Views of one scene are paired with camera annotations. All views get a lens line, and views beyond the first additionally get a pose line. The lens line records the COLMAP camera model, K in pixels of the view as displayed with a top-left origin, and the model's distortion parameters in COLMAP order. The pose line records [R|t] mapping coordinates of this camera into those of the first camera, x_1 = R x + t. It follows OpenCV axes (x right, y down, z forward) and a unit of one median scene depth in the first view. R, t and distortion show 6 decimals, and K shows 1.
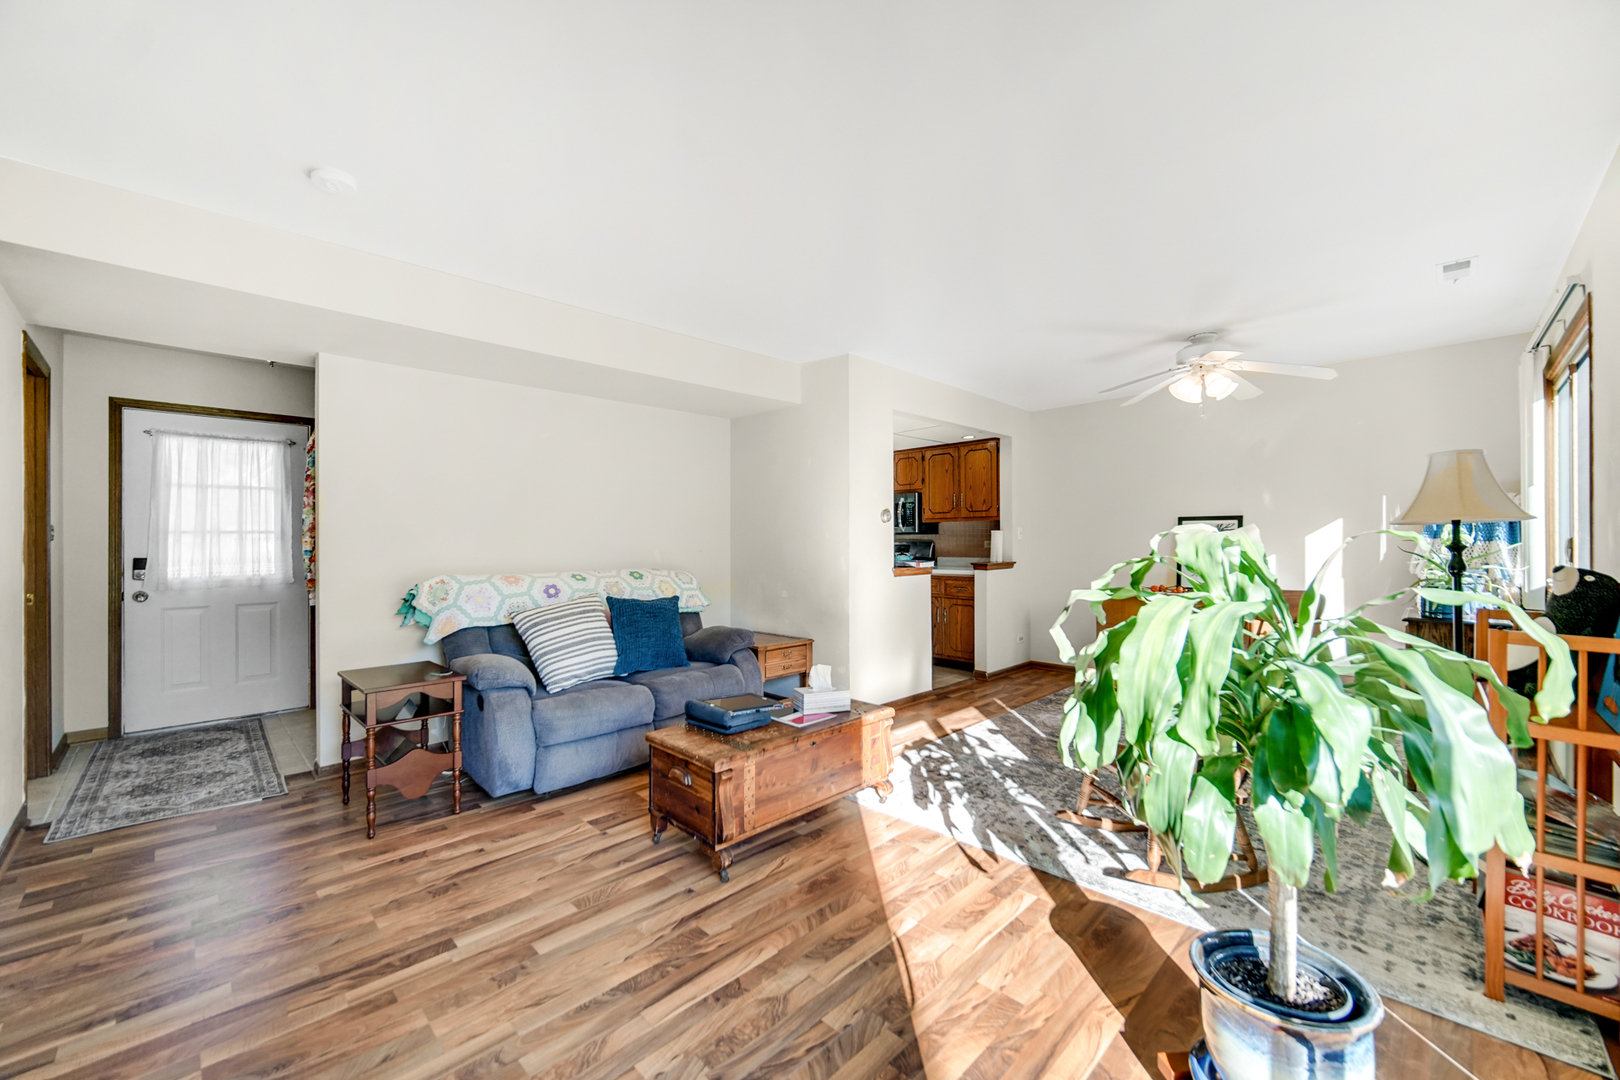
lens RADIAL K [[642.3, 0, 803.2], [0, 642.3, 541.5], [0, 0, 1]] dist [-0.004215, 0.002051]
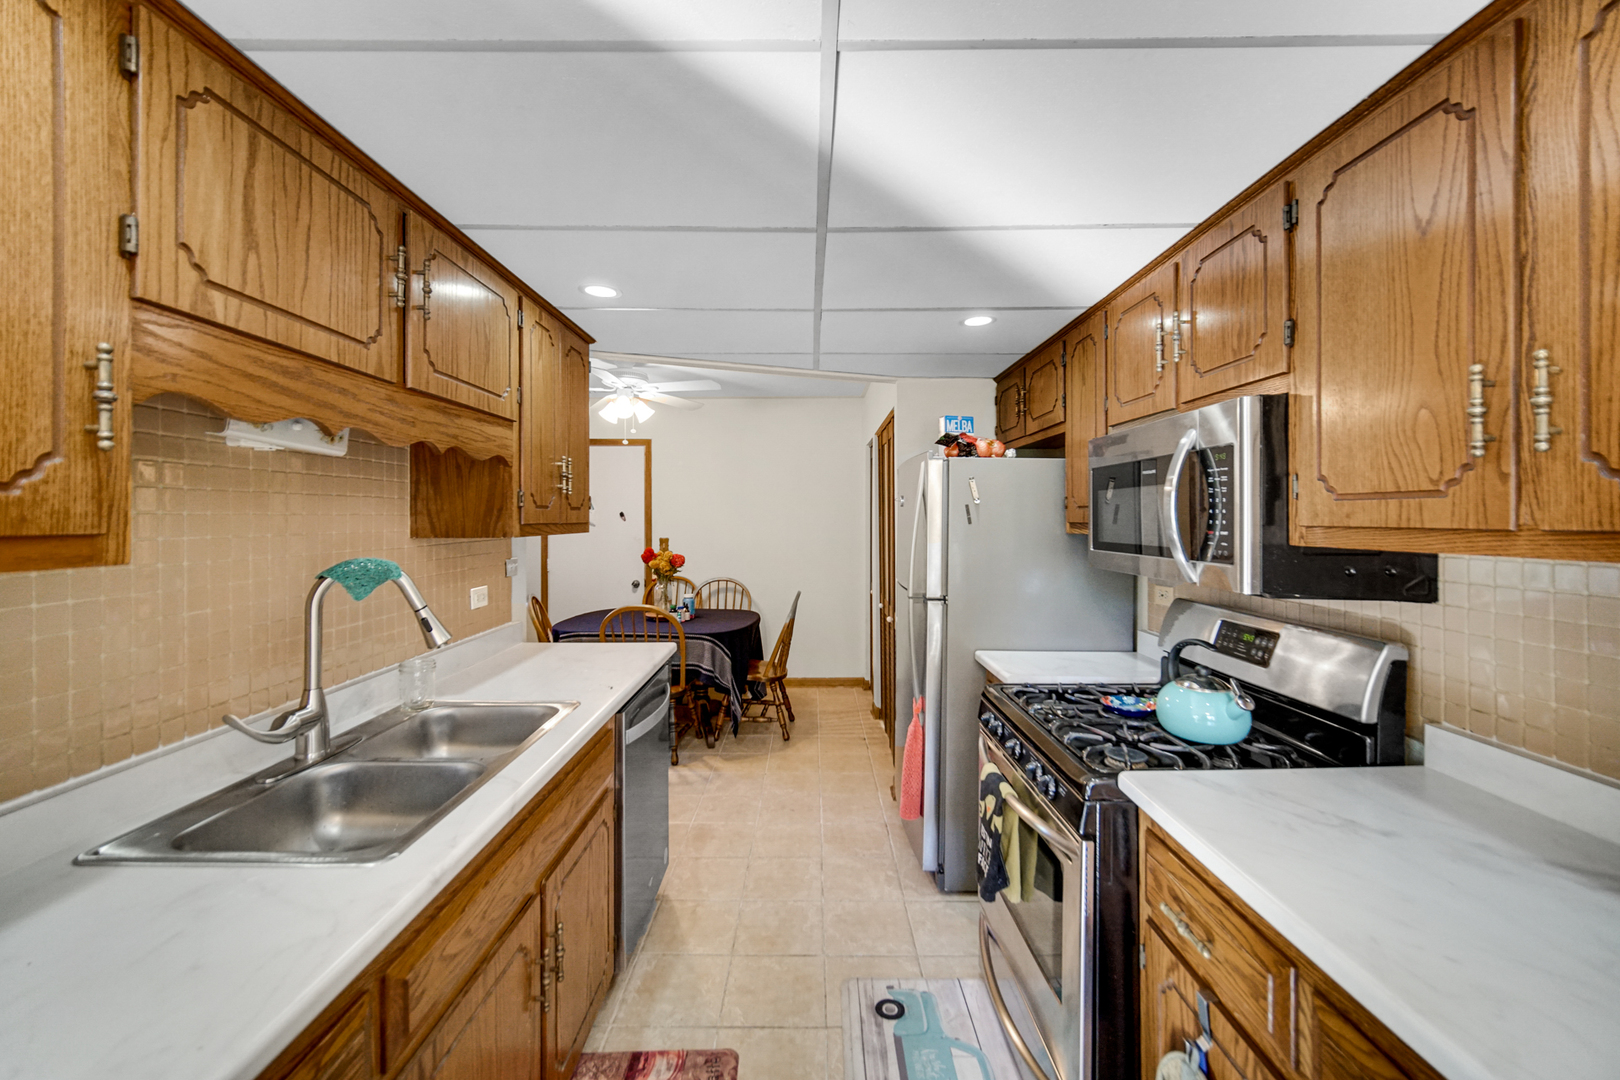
lens RADIAL K [[642.3, 0, 812.9], [0, 642.3, 515.6], [0, 0, 1]] dist [-0.004215, 0.002051]
pose [[0.712738, 0.000271, -0.701430, 0.461889], [-0.004725, 0.999979, -0.004414, -0.080042], [0.701414, 0.006460, 0.712725, 1.614656]]
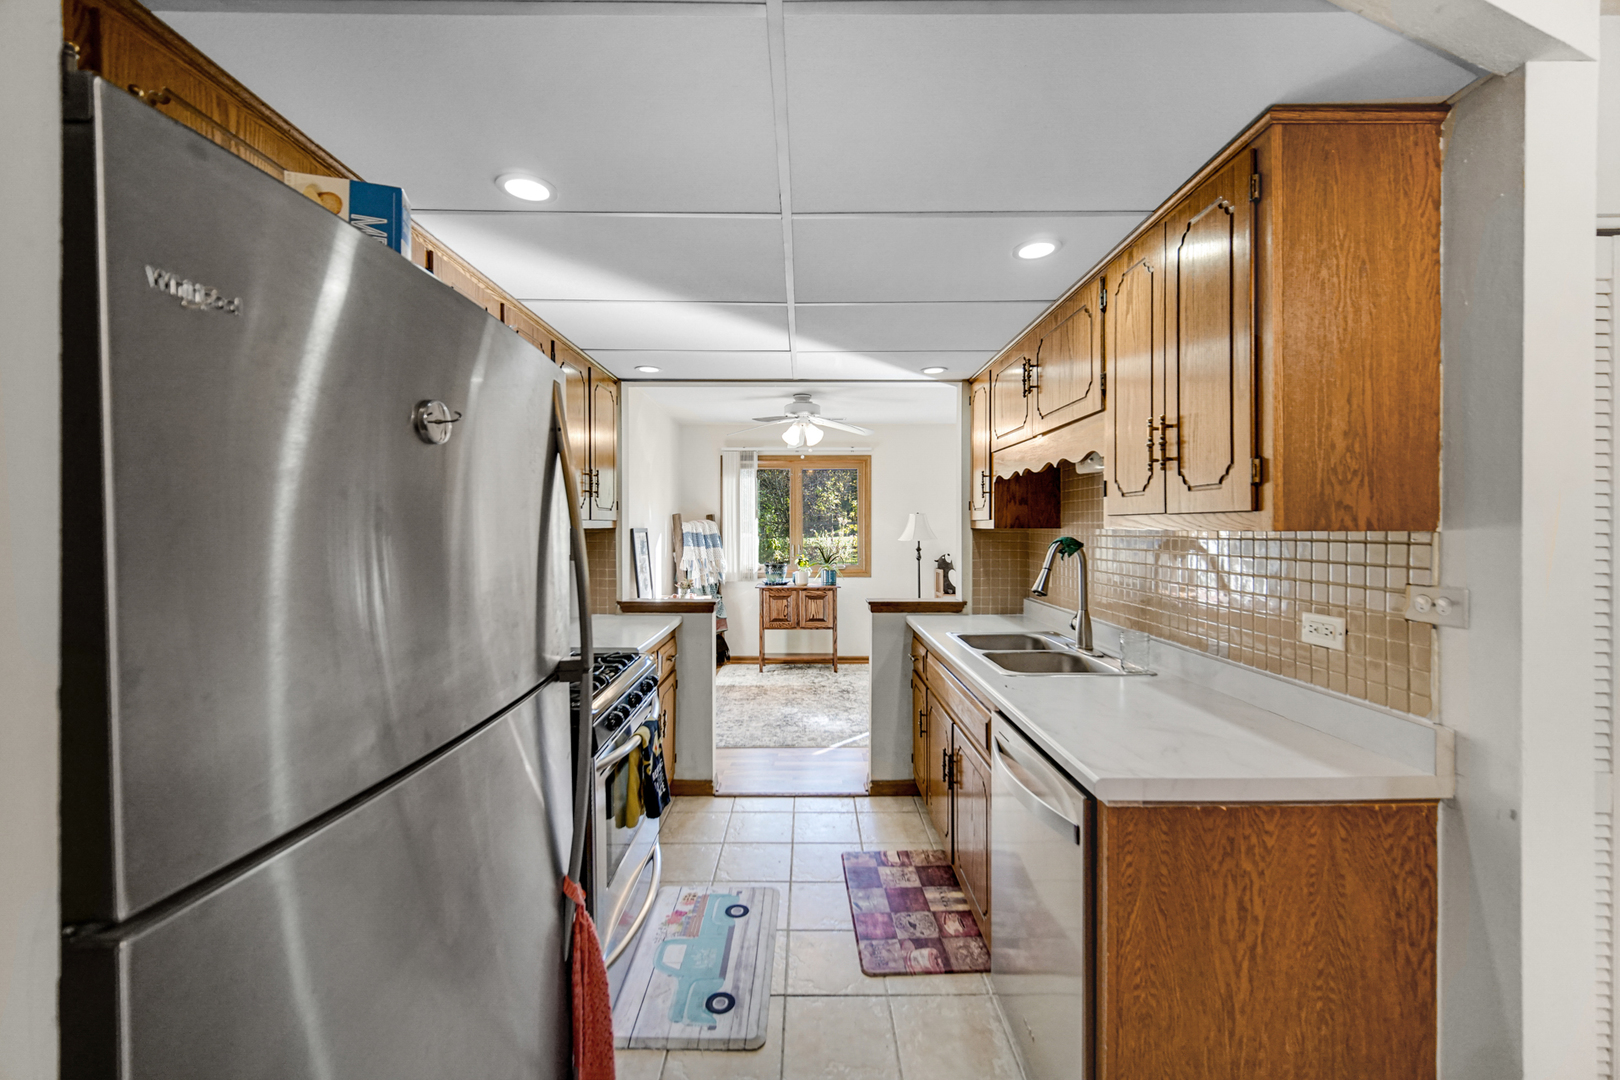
lens RADIAL K [[642.3, 0, 809.9], [0, 642.3, 534.2], [0, 0, 1]] dist [-0.004215, 0.002051]
pose [[-0.710095, -0.001272, 0.704104, -0.406051], [0.004840, 0.999966, 0.006687, -0.056923], [-0.704089, 0.008156, -0.710065, 2.477485]]
